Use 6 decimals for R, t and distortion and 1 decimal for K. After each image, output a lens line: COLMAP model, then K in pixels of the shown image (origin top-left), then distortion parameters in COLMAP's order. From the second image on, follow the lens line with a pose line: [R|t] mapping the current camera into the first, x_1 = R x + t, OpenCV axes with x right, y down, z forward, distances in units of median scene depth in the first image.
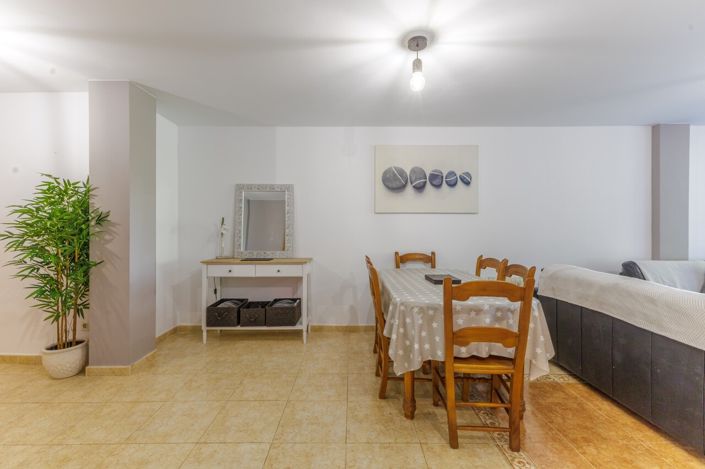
lens RADIAL K [[302.1, 0, 350.7], [0, 302.1, 232.3], [0, 0, 1]] dist [0.001022, 0.000013]
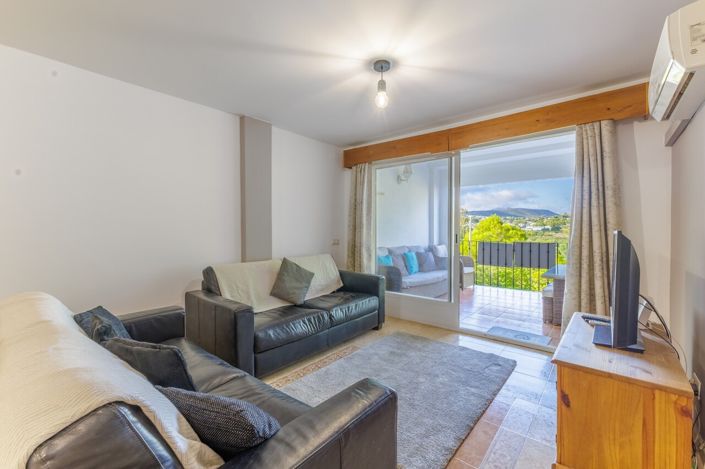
lens RADIAL K [[302.1, 0, 350.7], [0, 302.1, 232.3], [0, 0, 1]] dist [0.001022, 0.000013]
pose [[0.643633, -0.009338, 0.765278, 0.830862], [0.009485, 0.999946, 0.004224, 0.000347], [-0.765276, 0.004540, 0.643686, 0.245836]]
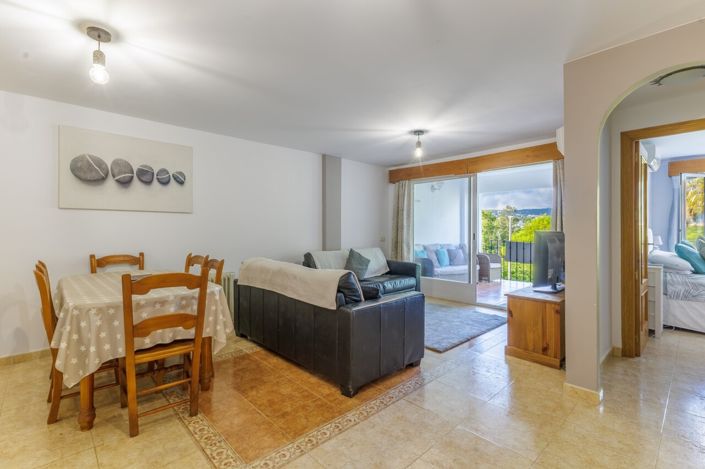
lens RADIAL K [[322.9, 0, 340.3], [0, 322.9, 228.7], [0, 0, 1]] dist [0.003179, 0.000216]
pose [[0.739211, 0.003024, 0.673467, 0.088869], [0.004795, 0.999941, -0.009753, 0.006319], [-0.673456, 0.010439, 0.739153, -0.252297]]
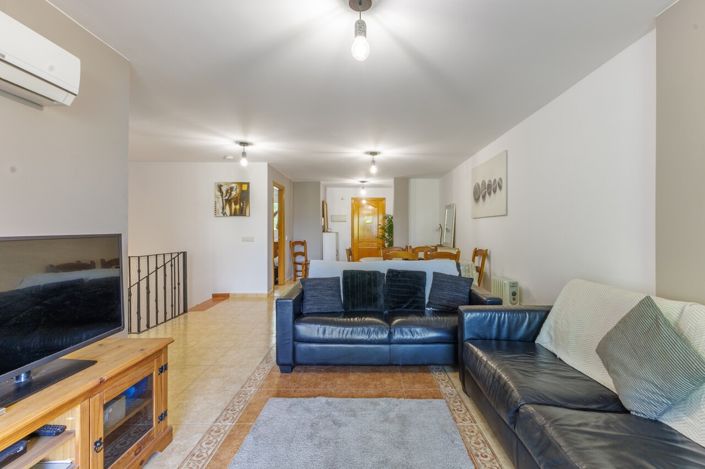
lens RADIAL K [[306.2, 0, 352.0], [0, 306.2, 225.8], [0, 0, 1]] dist [0.001087, 0.000209]
pose [[-0.035713, -0.010087, -0.999311, 2.492872], [-0.006104, 0.999933, -0.009875, -0.021055], [0.999343, 0.005747, -0.035772, 0.845541]]
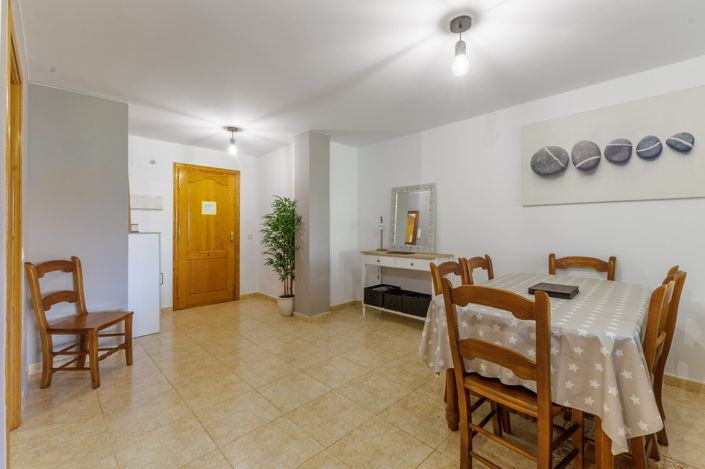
lens RADIAL K [[306.2, 0, 352.0], [0, 306.2, 225.8], [0, 0, 1]] dist [0.001087, 0.000209]
pose [[0.686587, -0.006927, -0.727015, 0.621000], [-0.001077, 0.999944, -0.010544, 0.001274], [0.727047, 0.008022, 0.686541, 0.115123]]
